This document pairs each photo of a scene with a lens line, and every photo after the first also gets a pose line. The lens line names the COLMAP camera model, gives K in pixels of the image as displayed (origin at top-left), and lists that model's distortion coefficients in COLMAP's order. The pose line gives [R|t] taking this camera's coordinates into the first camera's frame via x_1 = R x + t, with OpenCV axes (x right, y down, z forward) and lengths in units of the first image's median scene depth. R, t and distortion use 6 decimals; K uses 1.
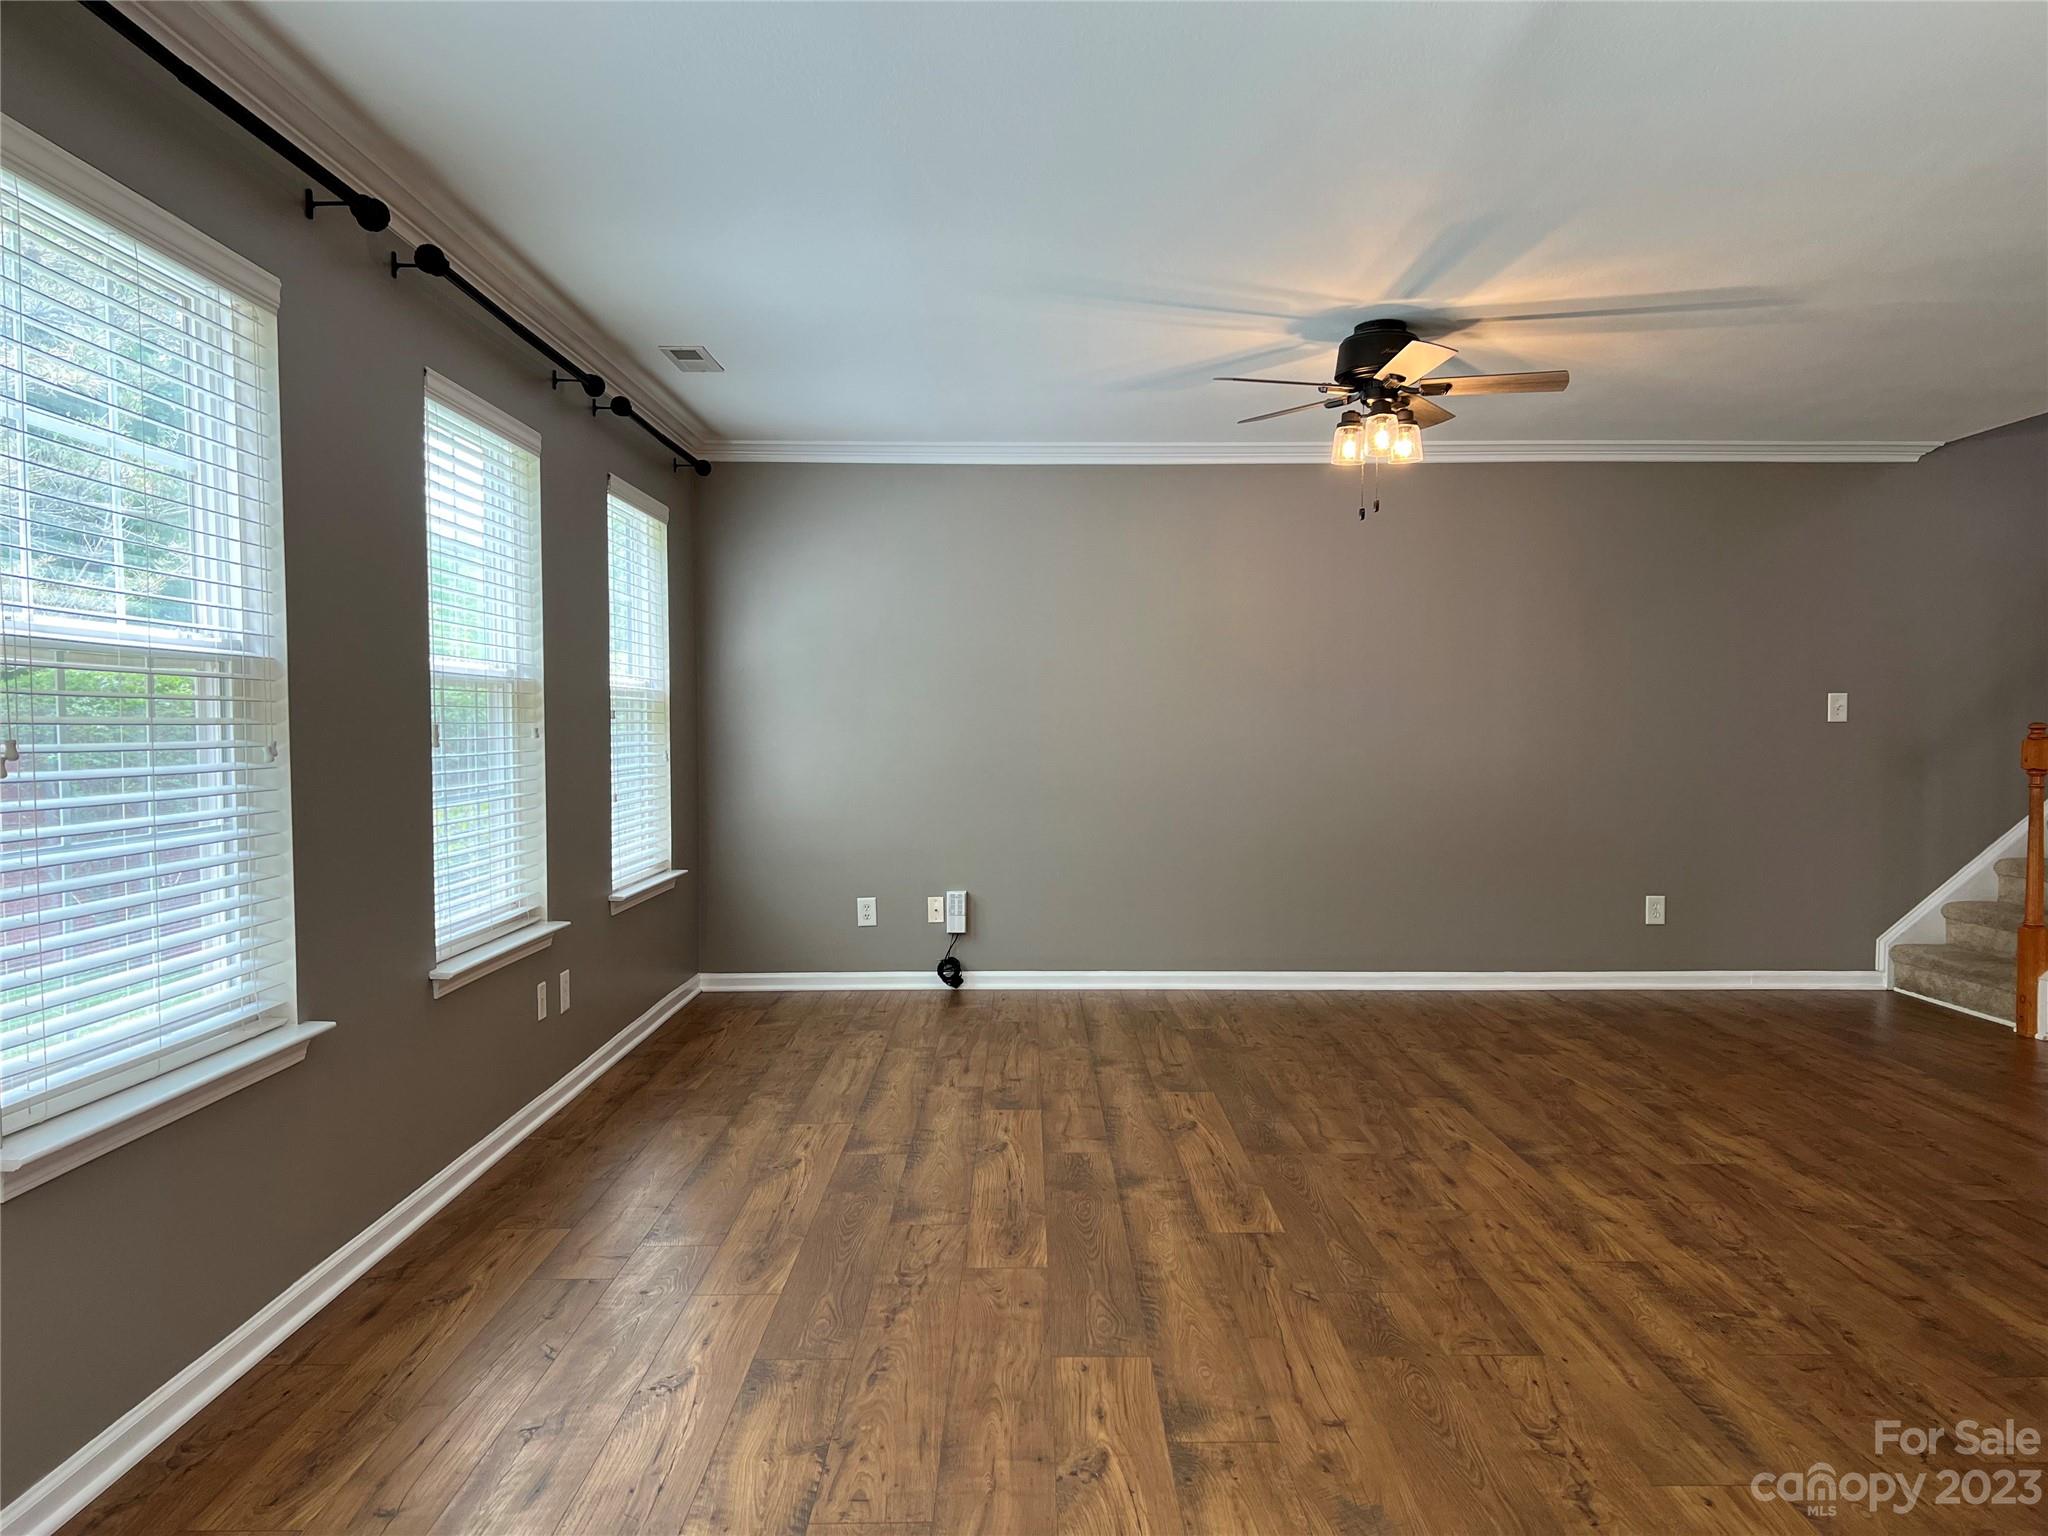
lens RADIAL K [[1551.4, 0, 1037.5], [0, 1551.4, 778.9], [0, 0, 1]] dist [0.039021, -0.014059]
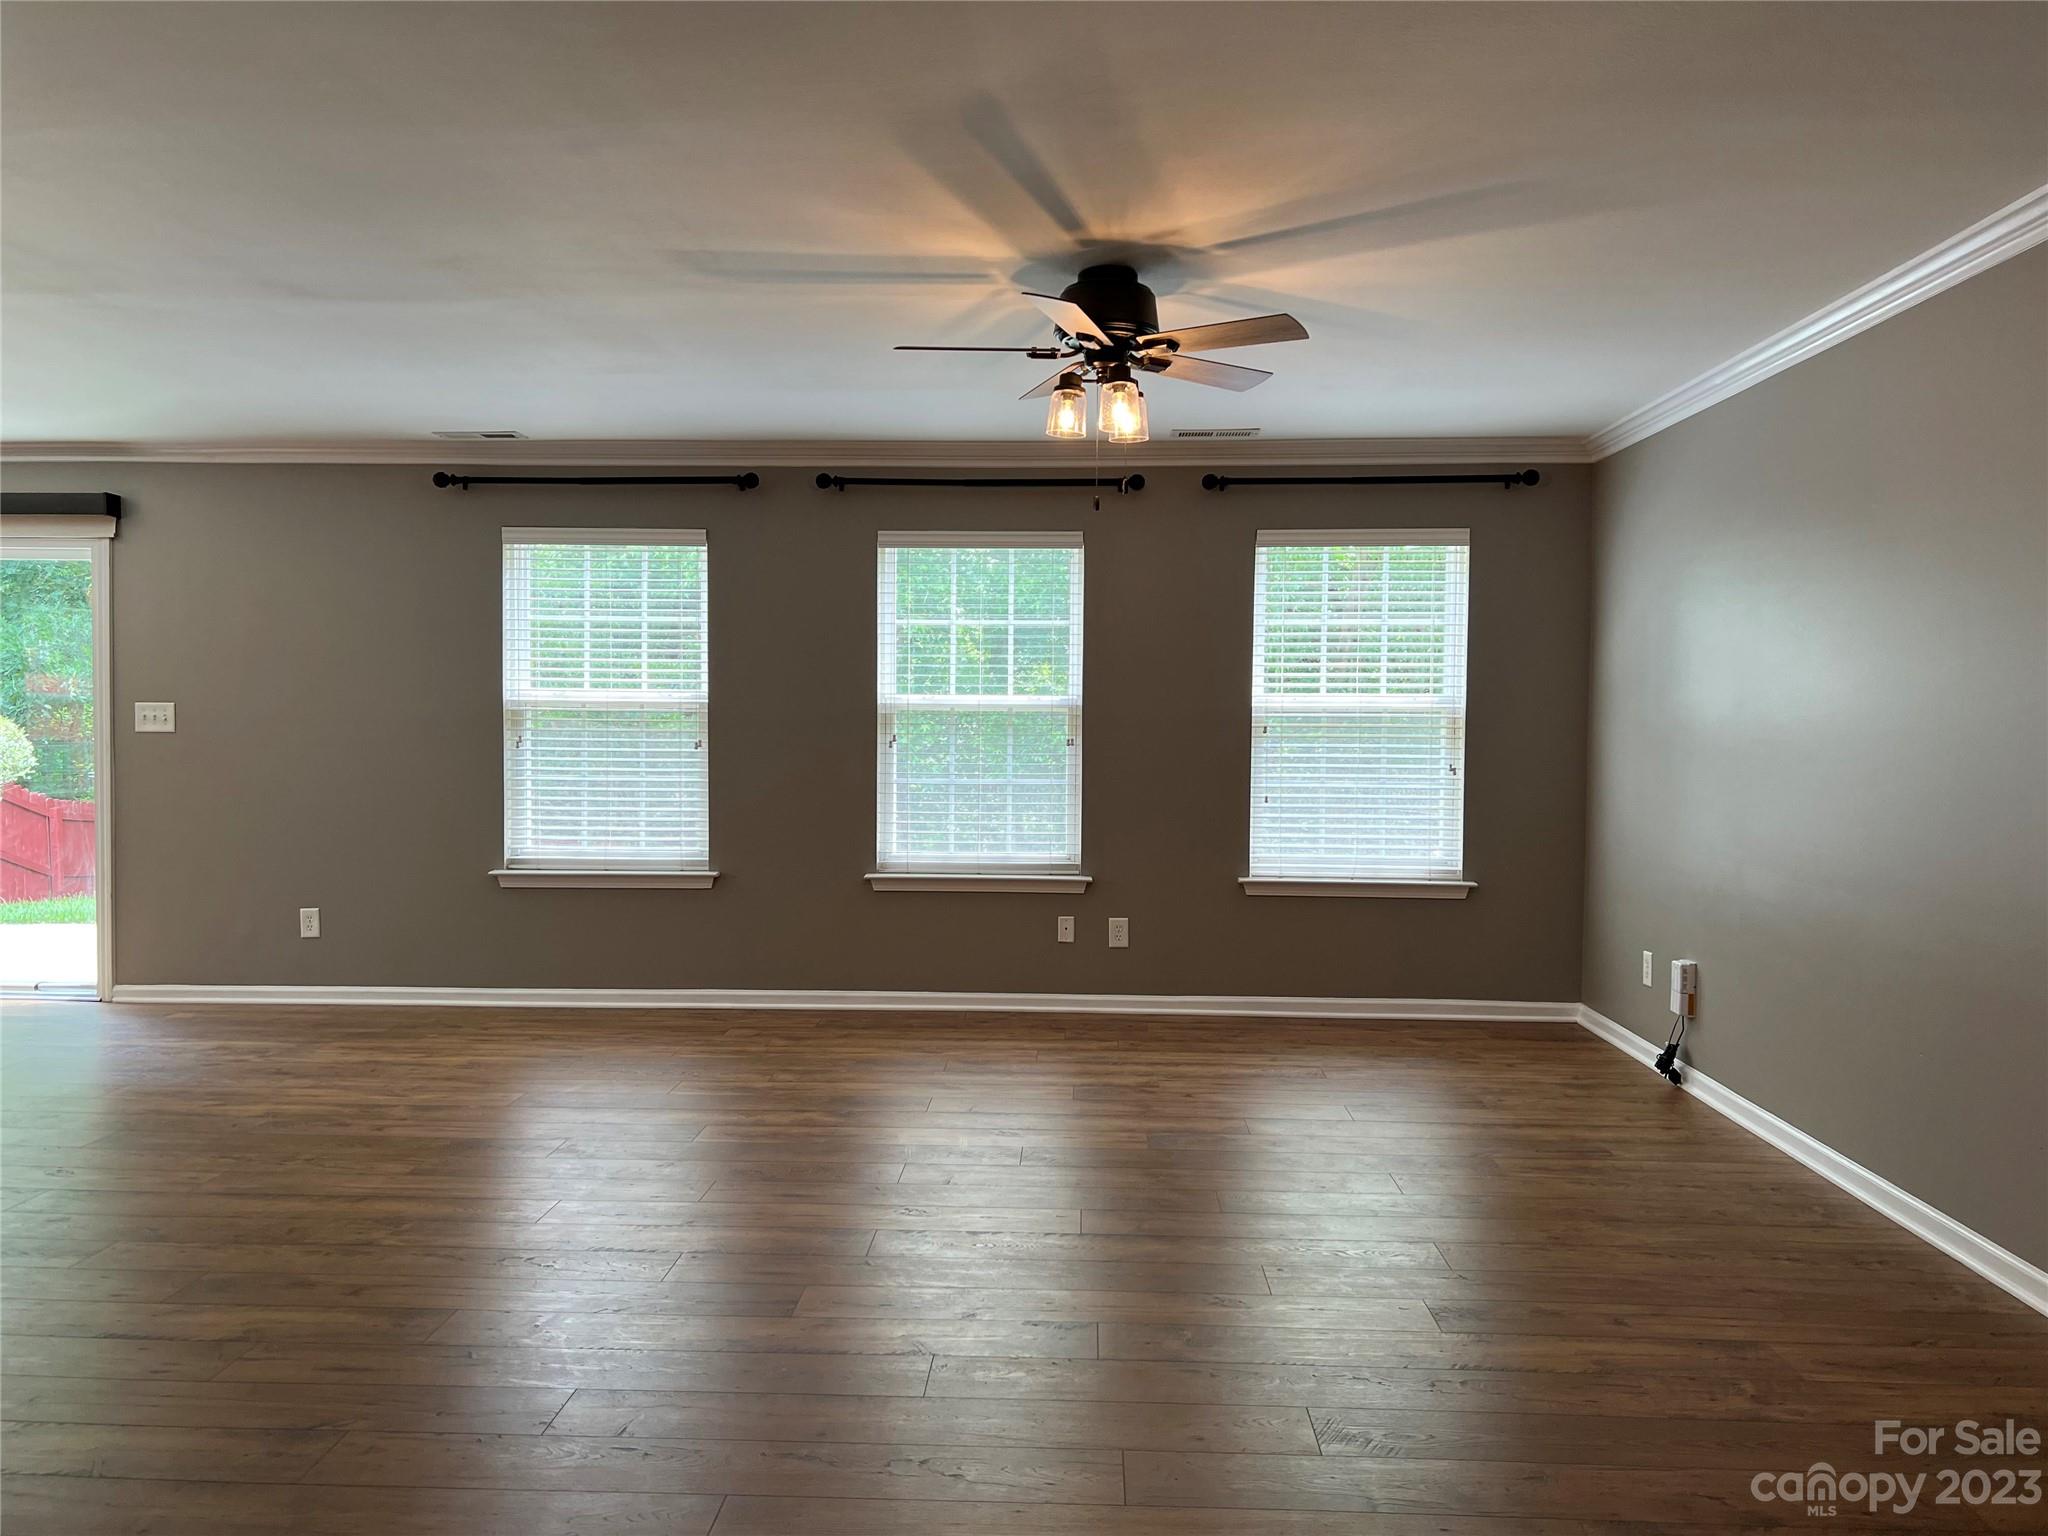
lens RADIAL K [[1527.8, 0, 1017.7], [0, 1527.8, 772.9], [0, 0, 1]] dist [0.044604, -0.053153]
pose [[-0.054405, 0.037955, -0.997797, 1.441807], [-0.045505, 0.998145, 0.040450, -0.074704], [0.997482, 0.047606, -0.052577, 1.373321]]
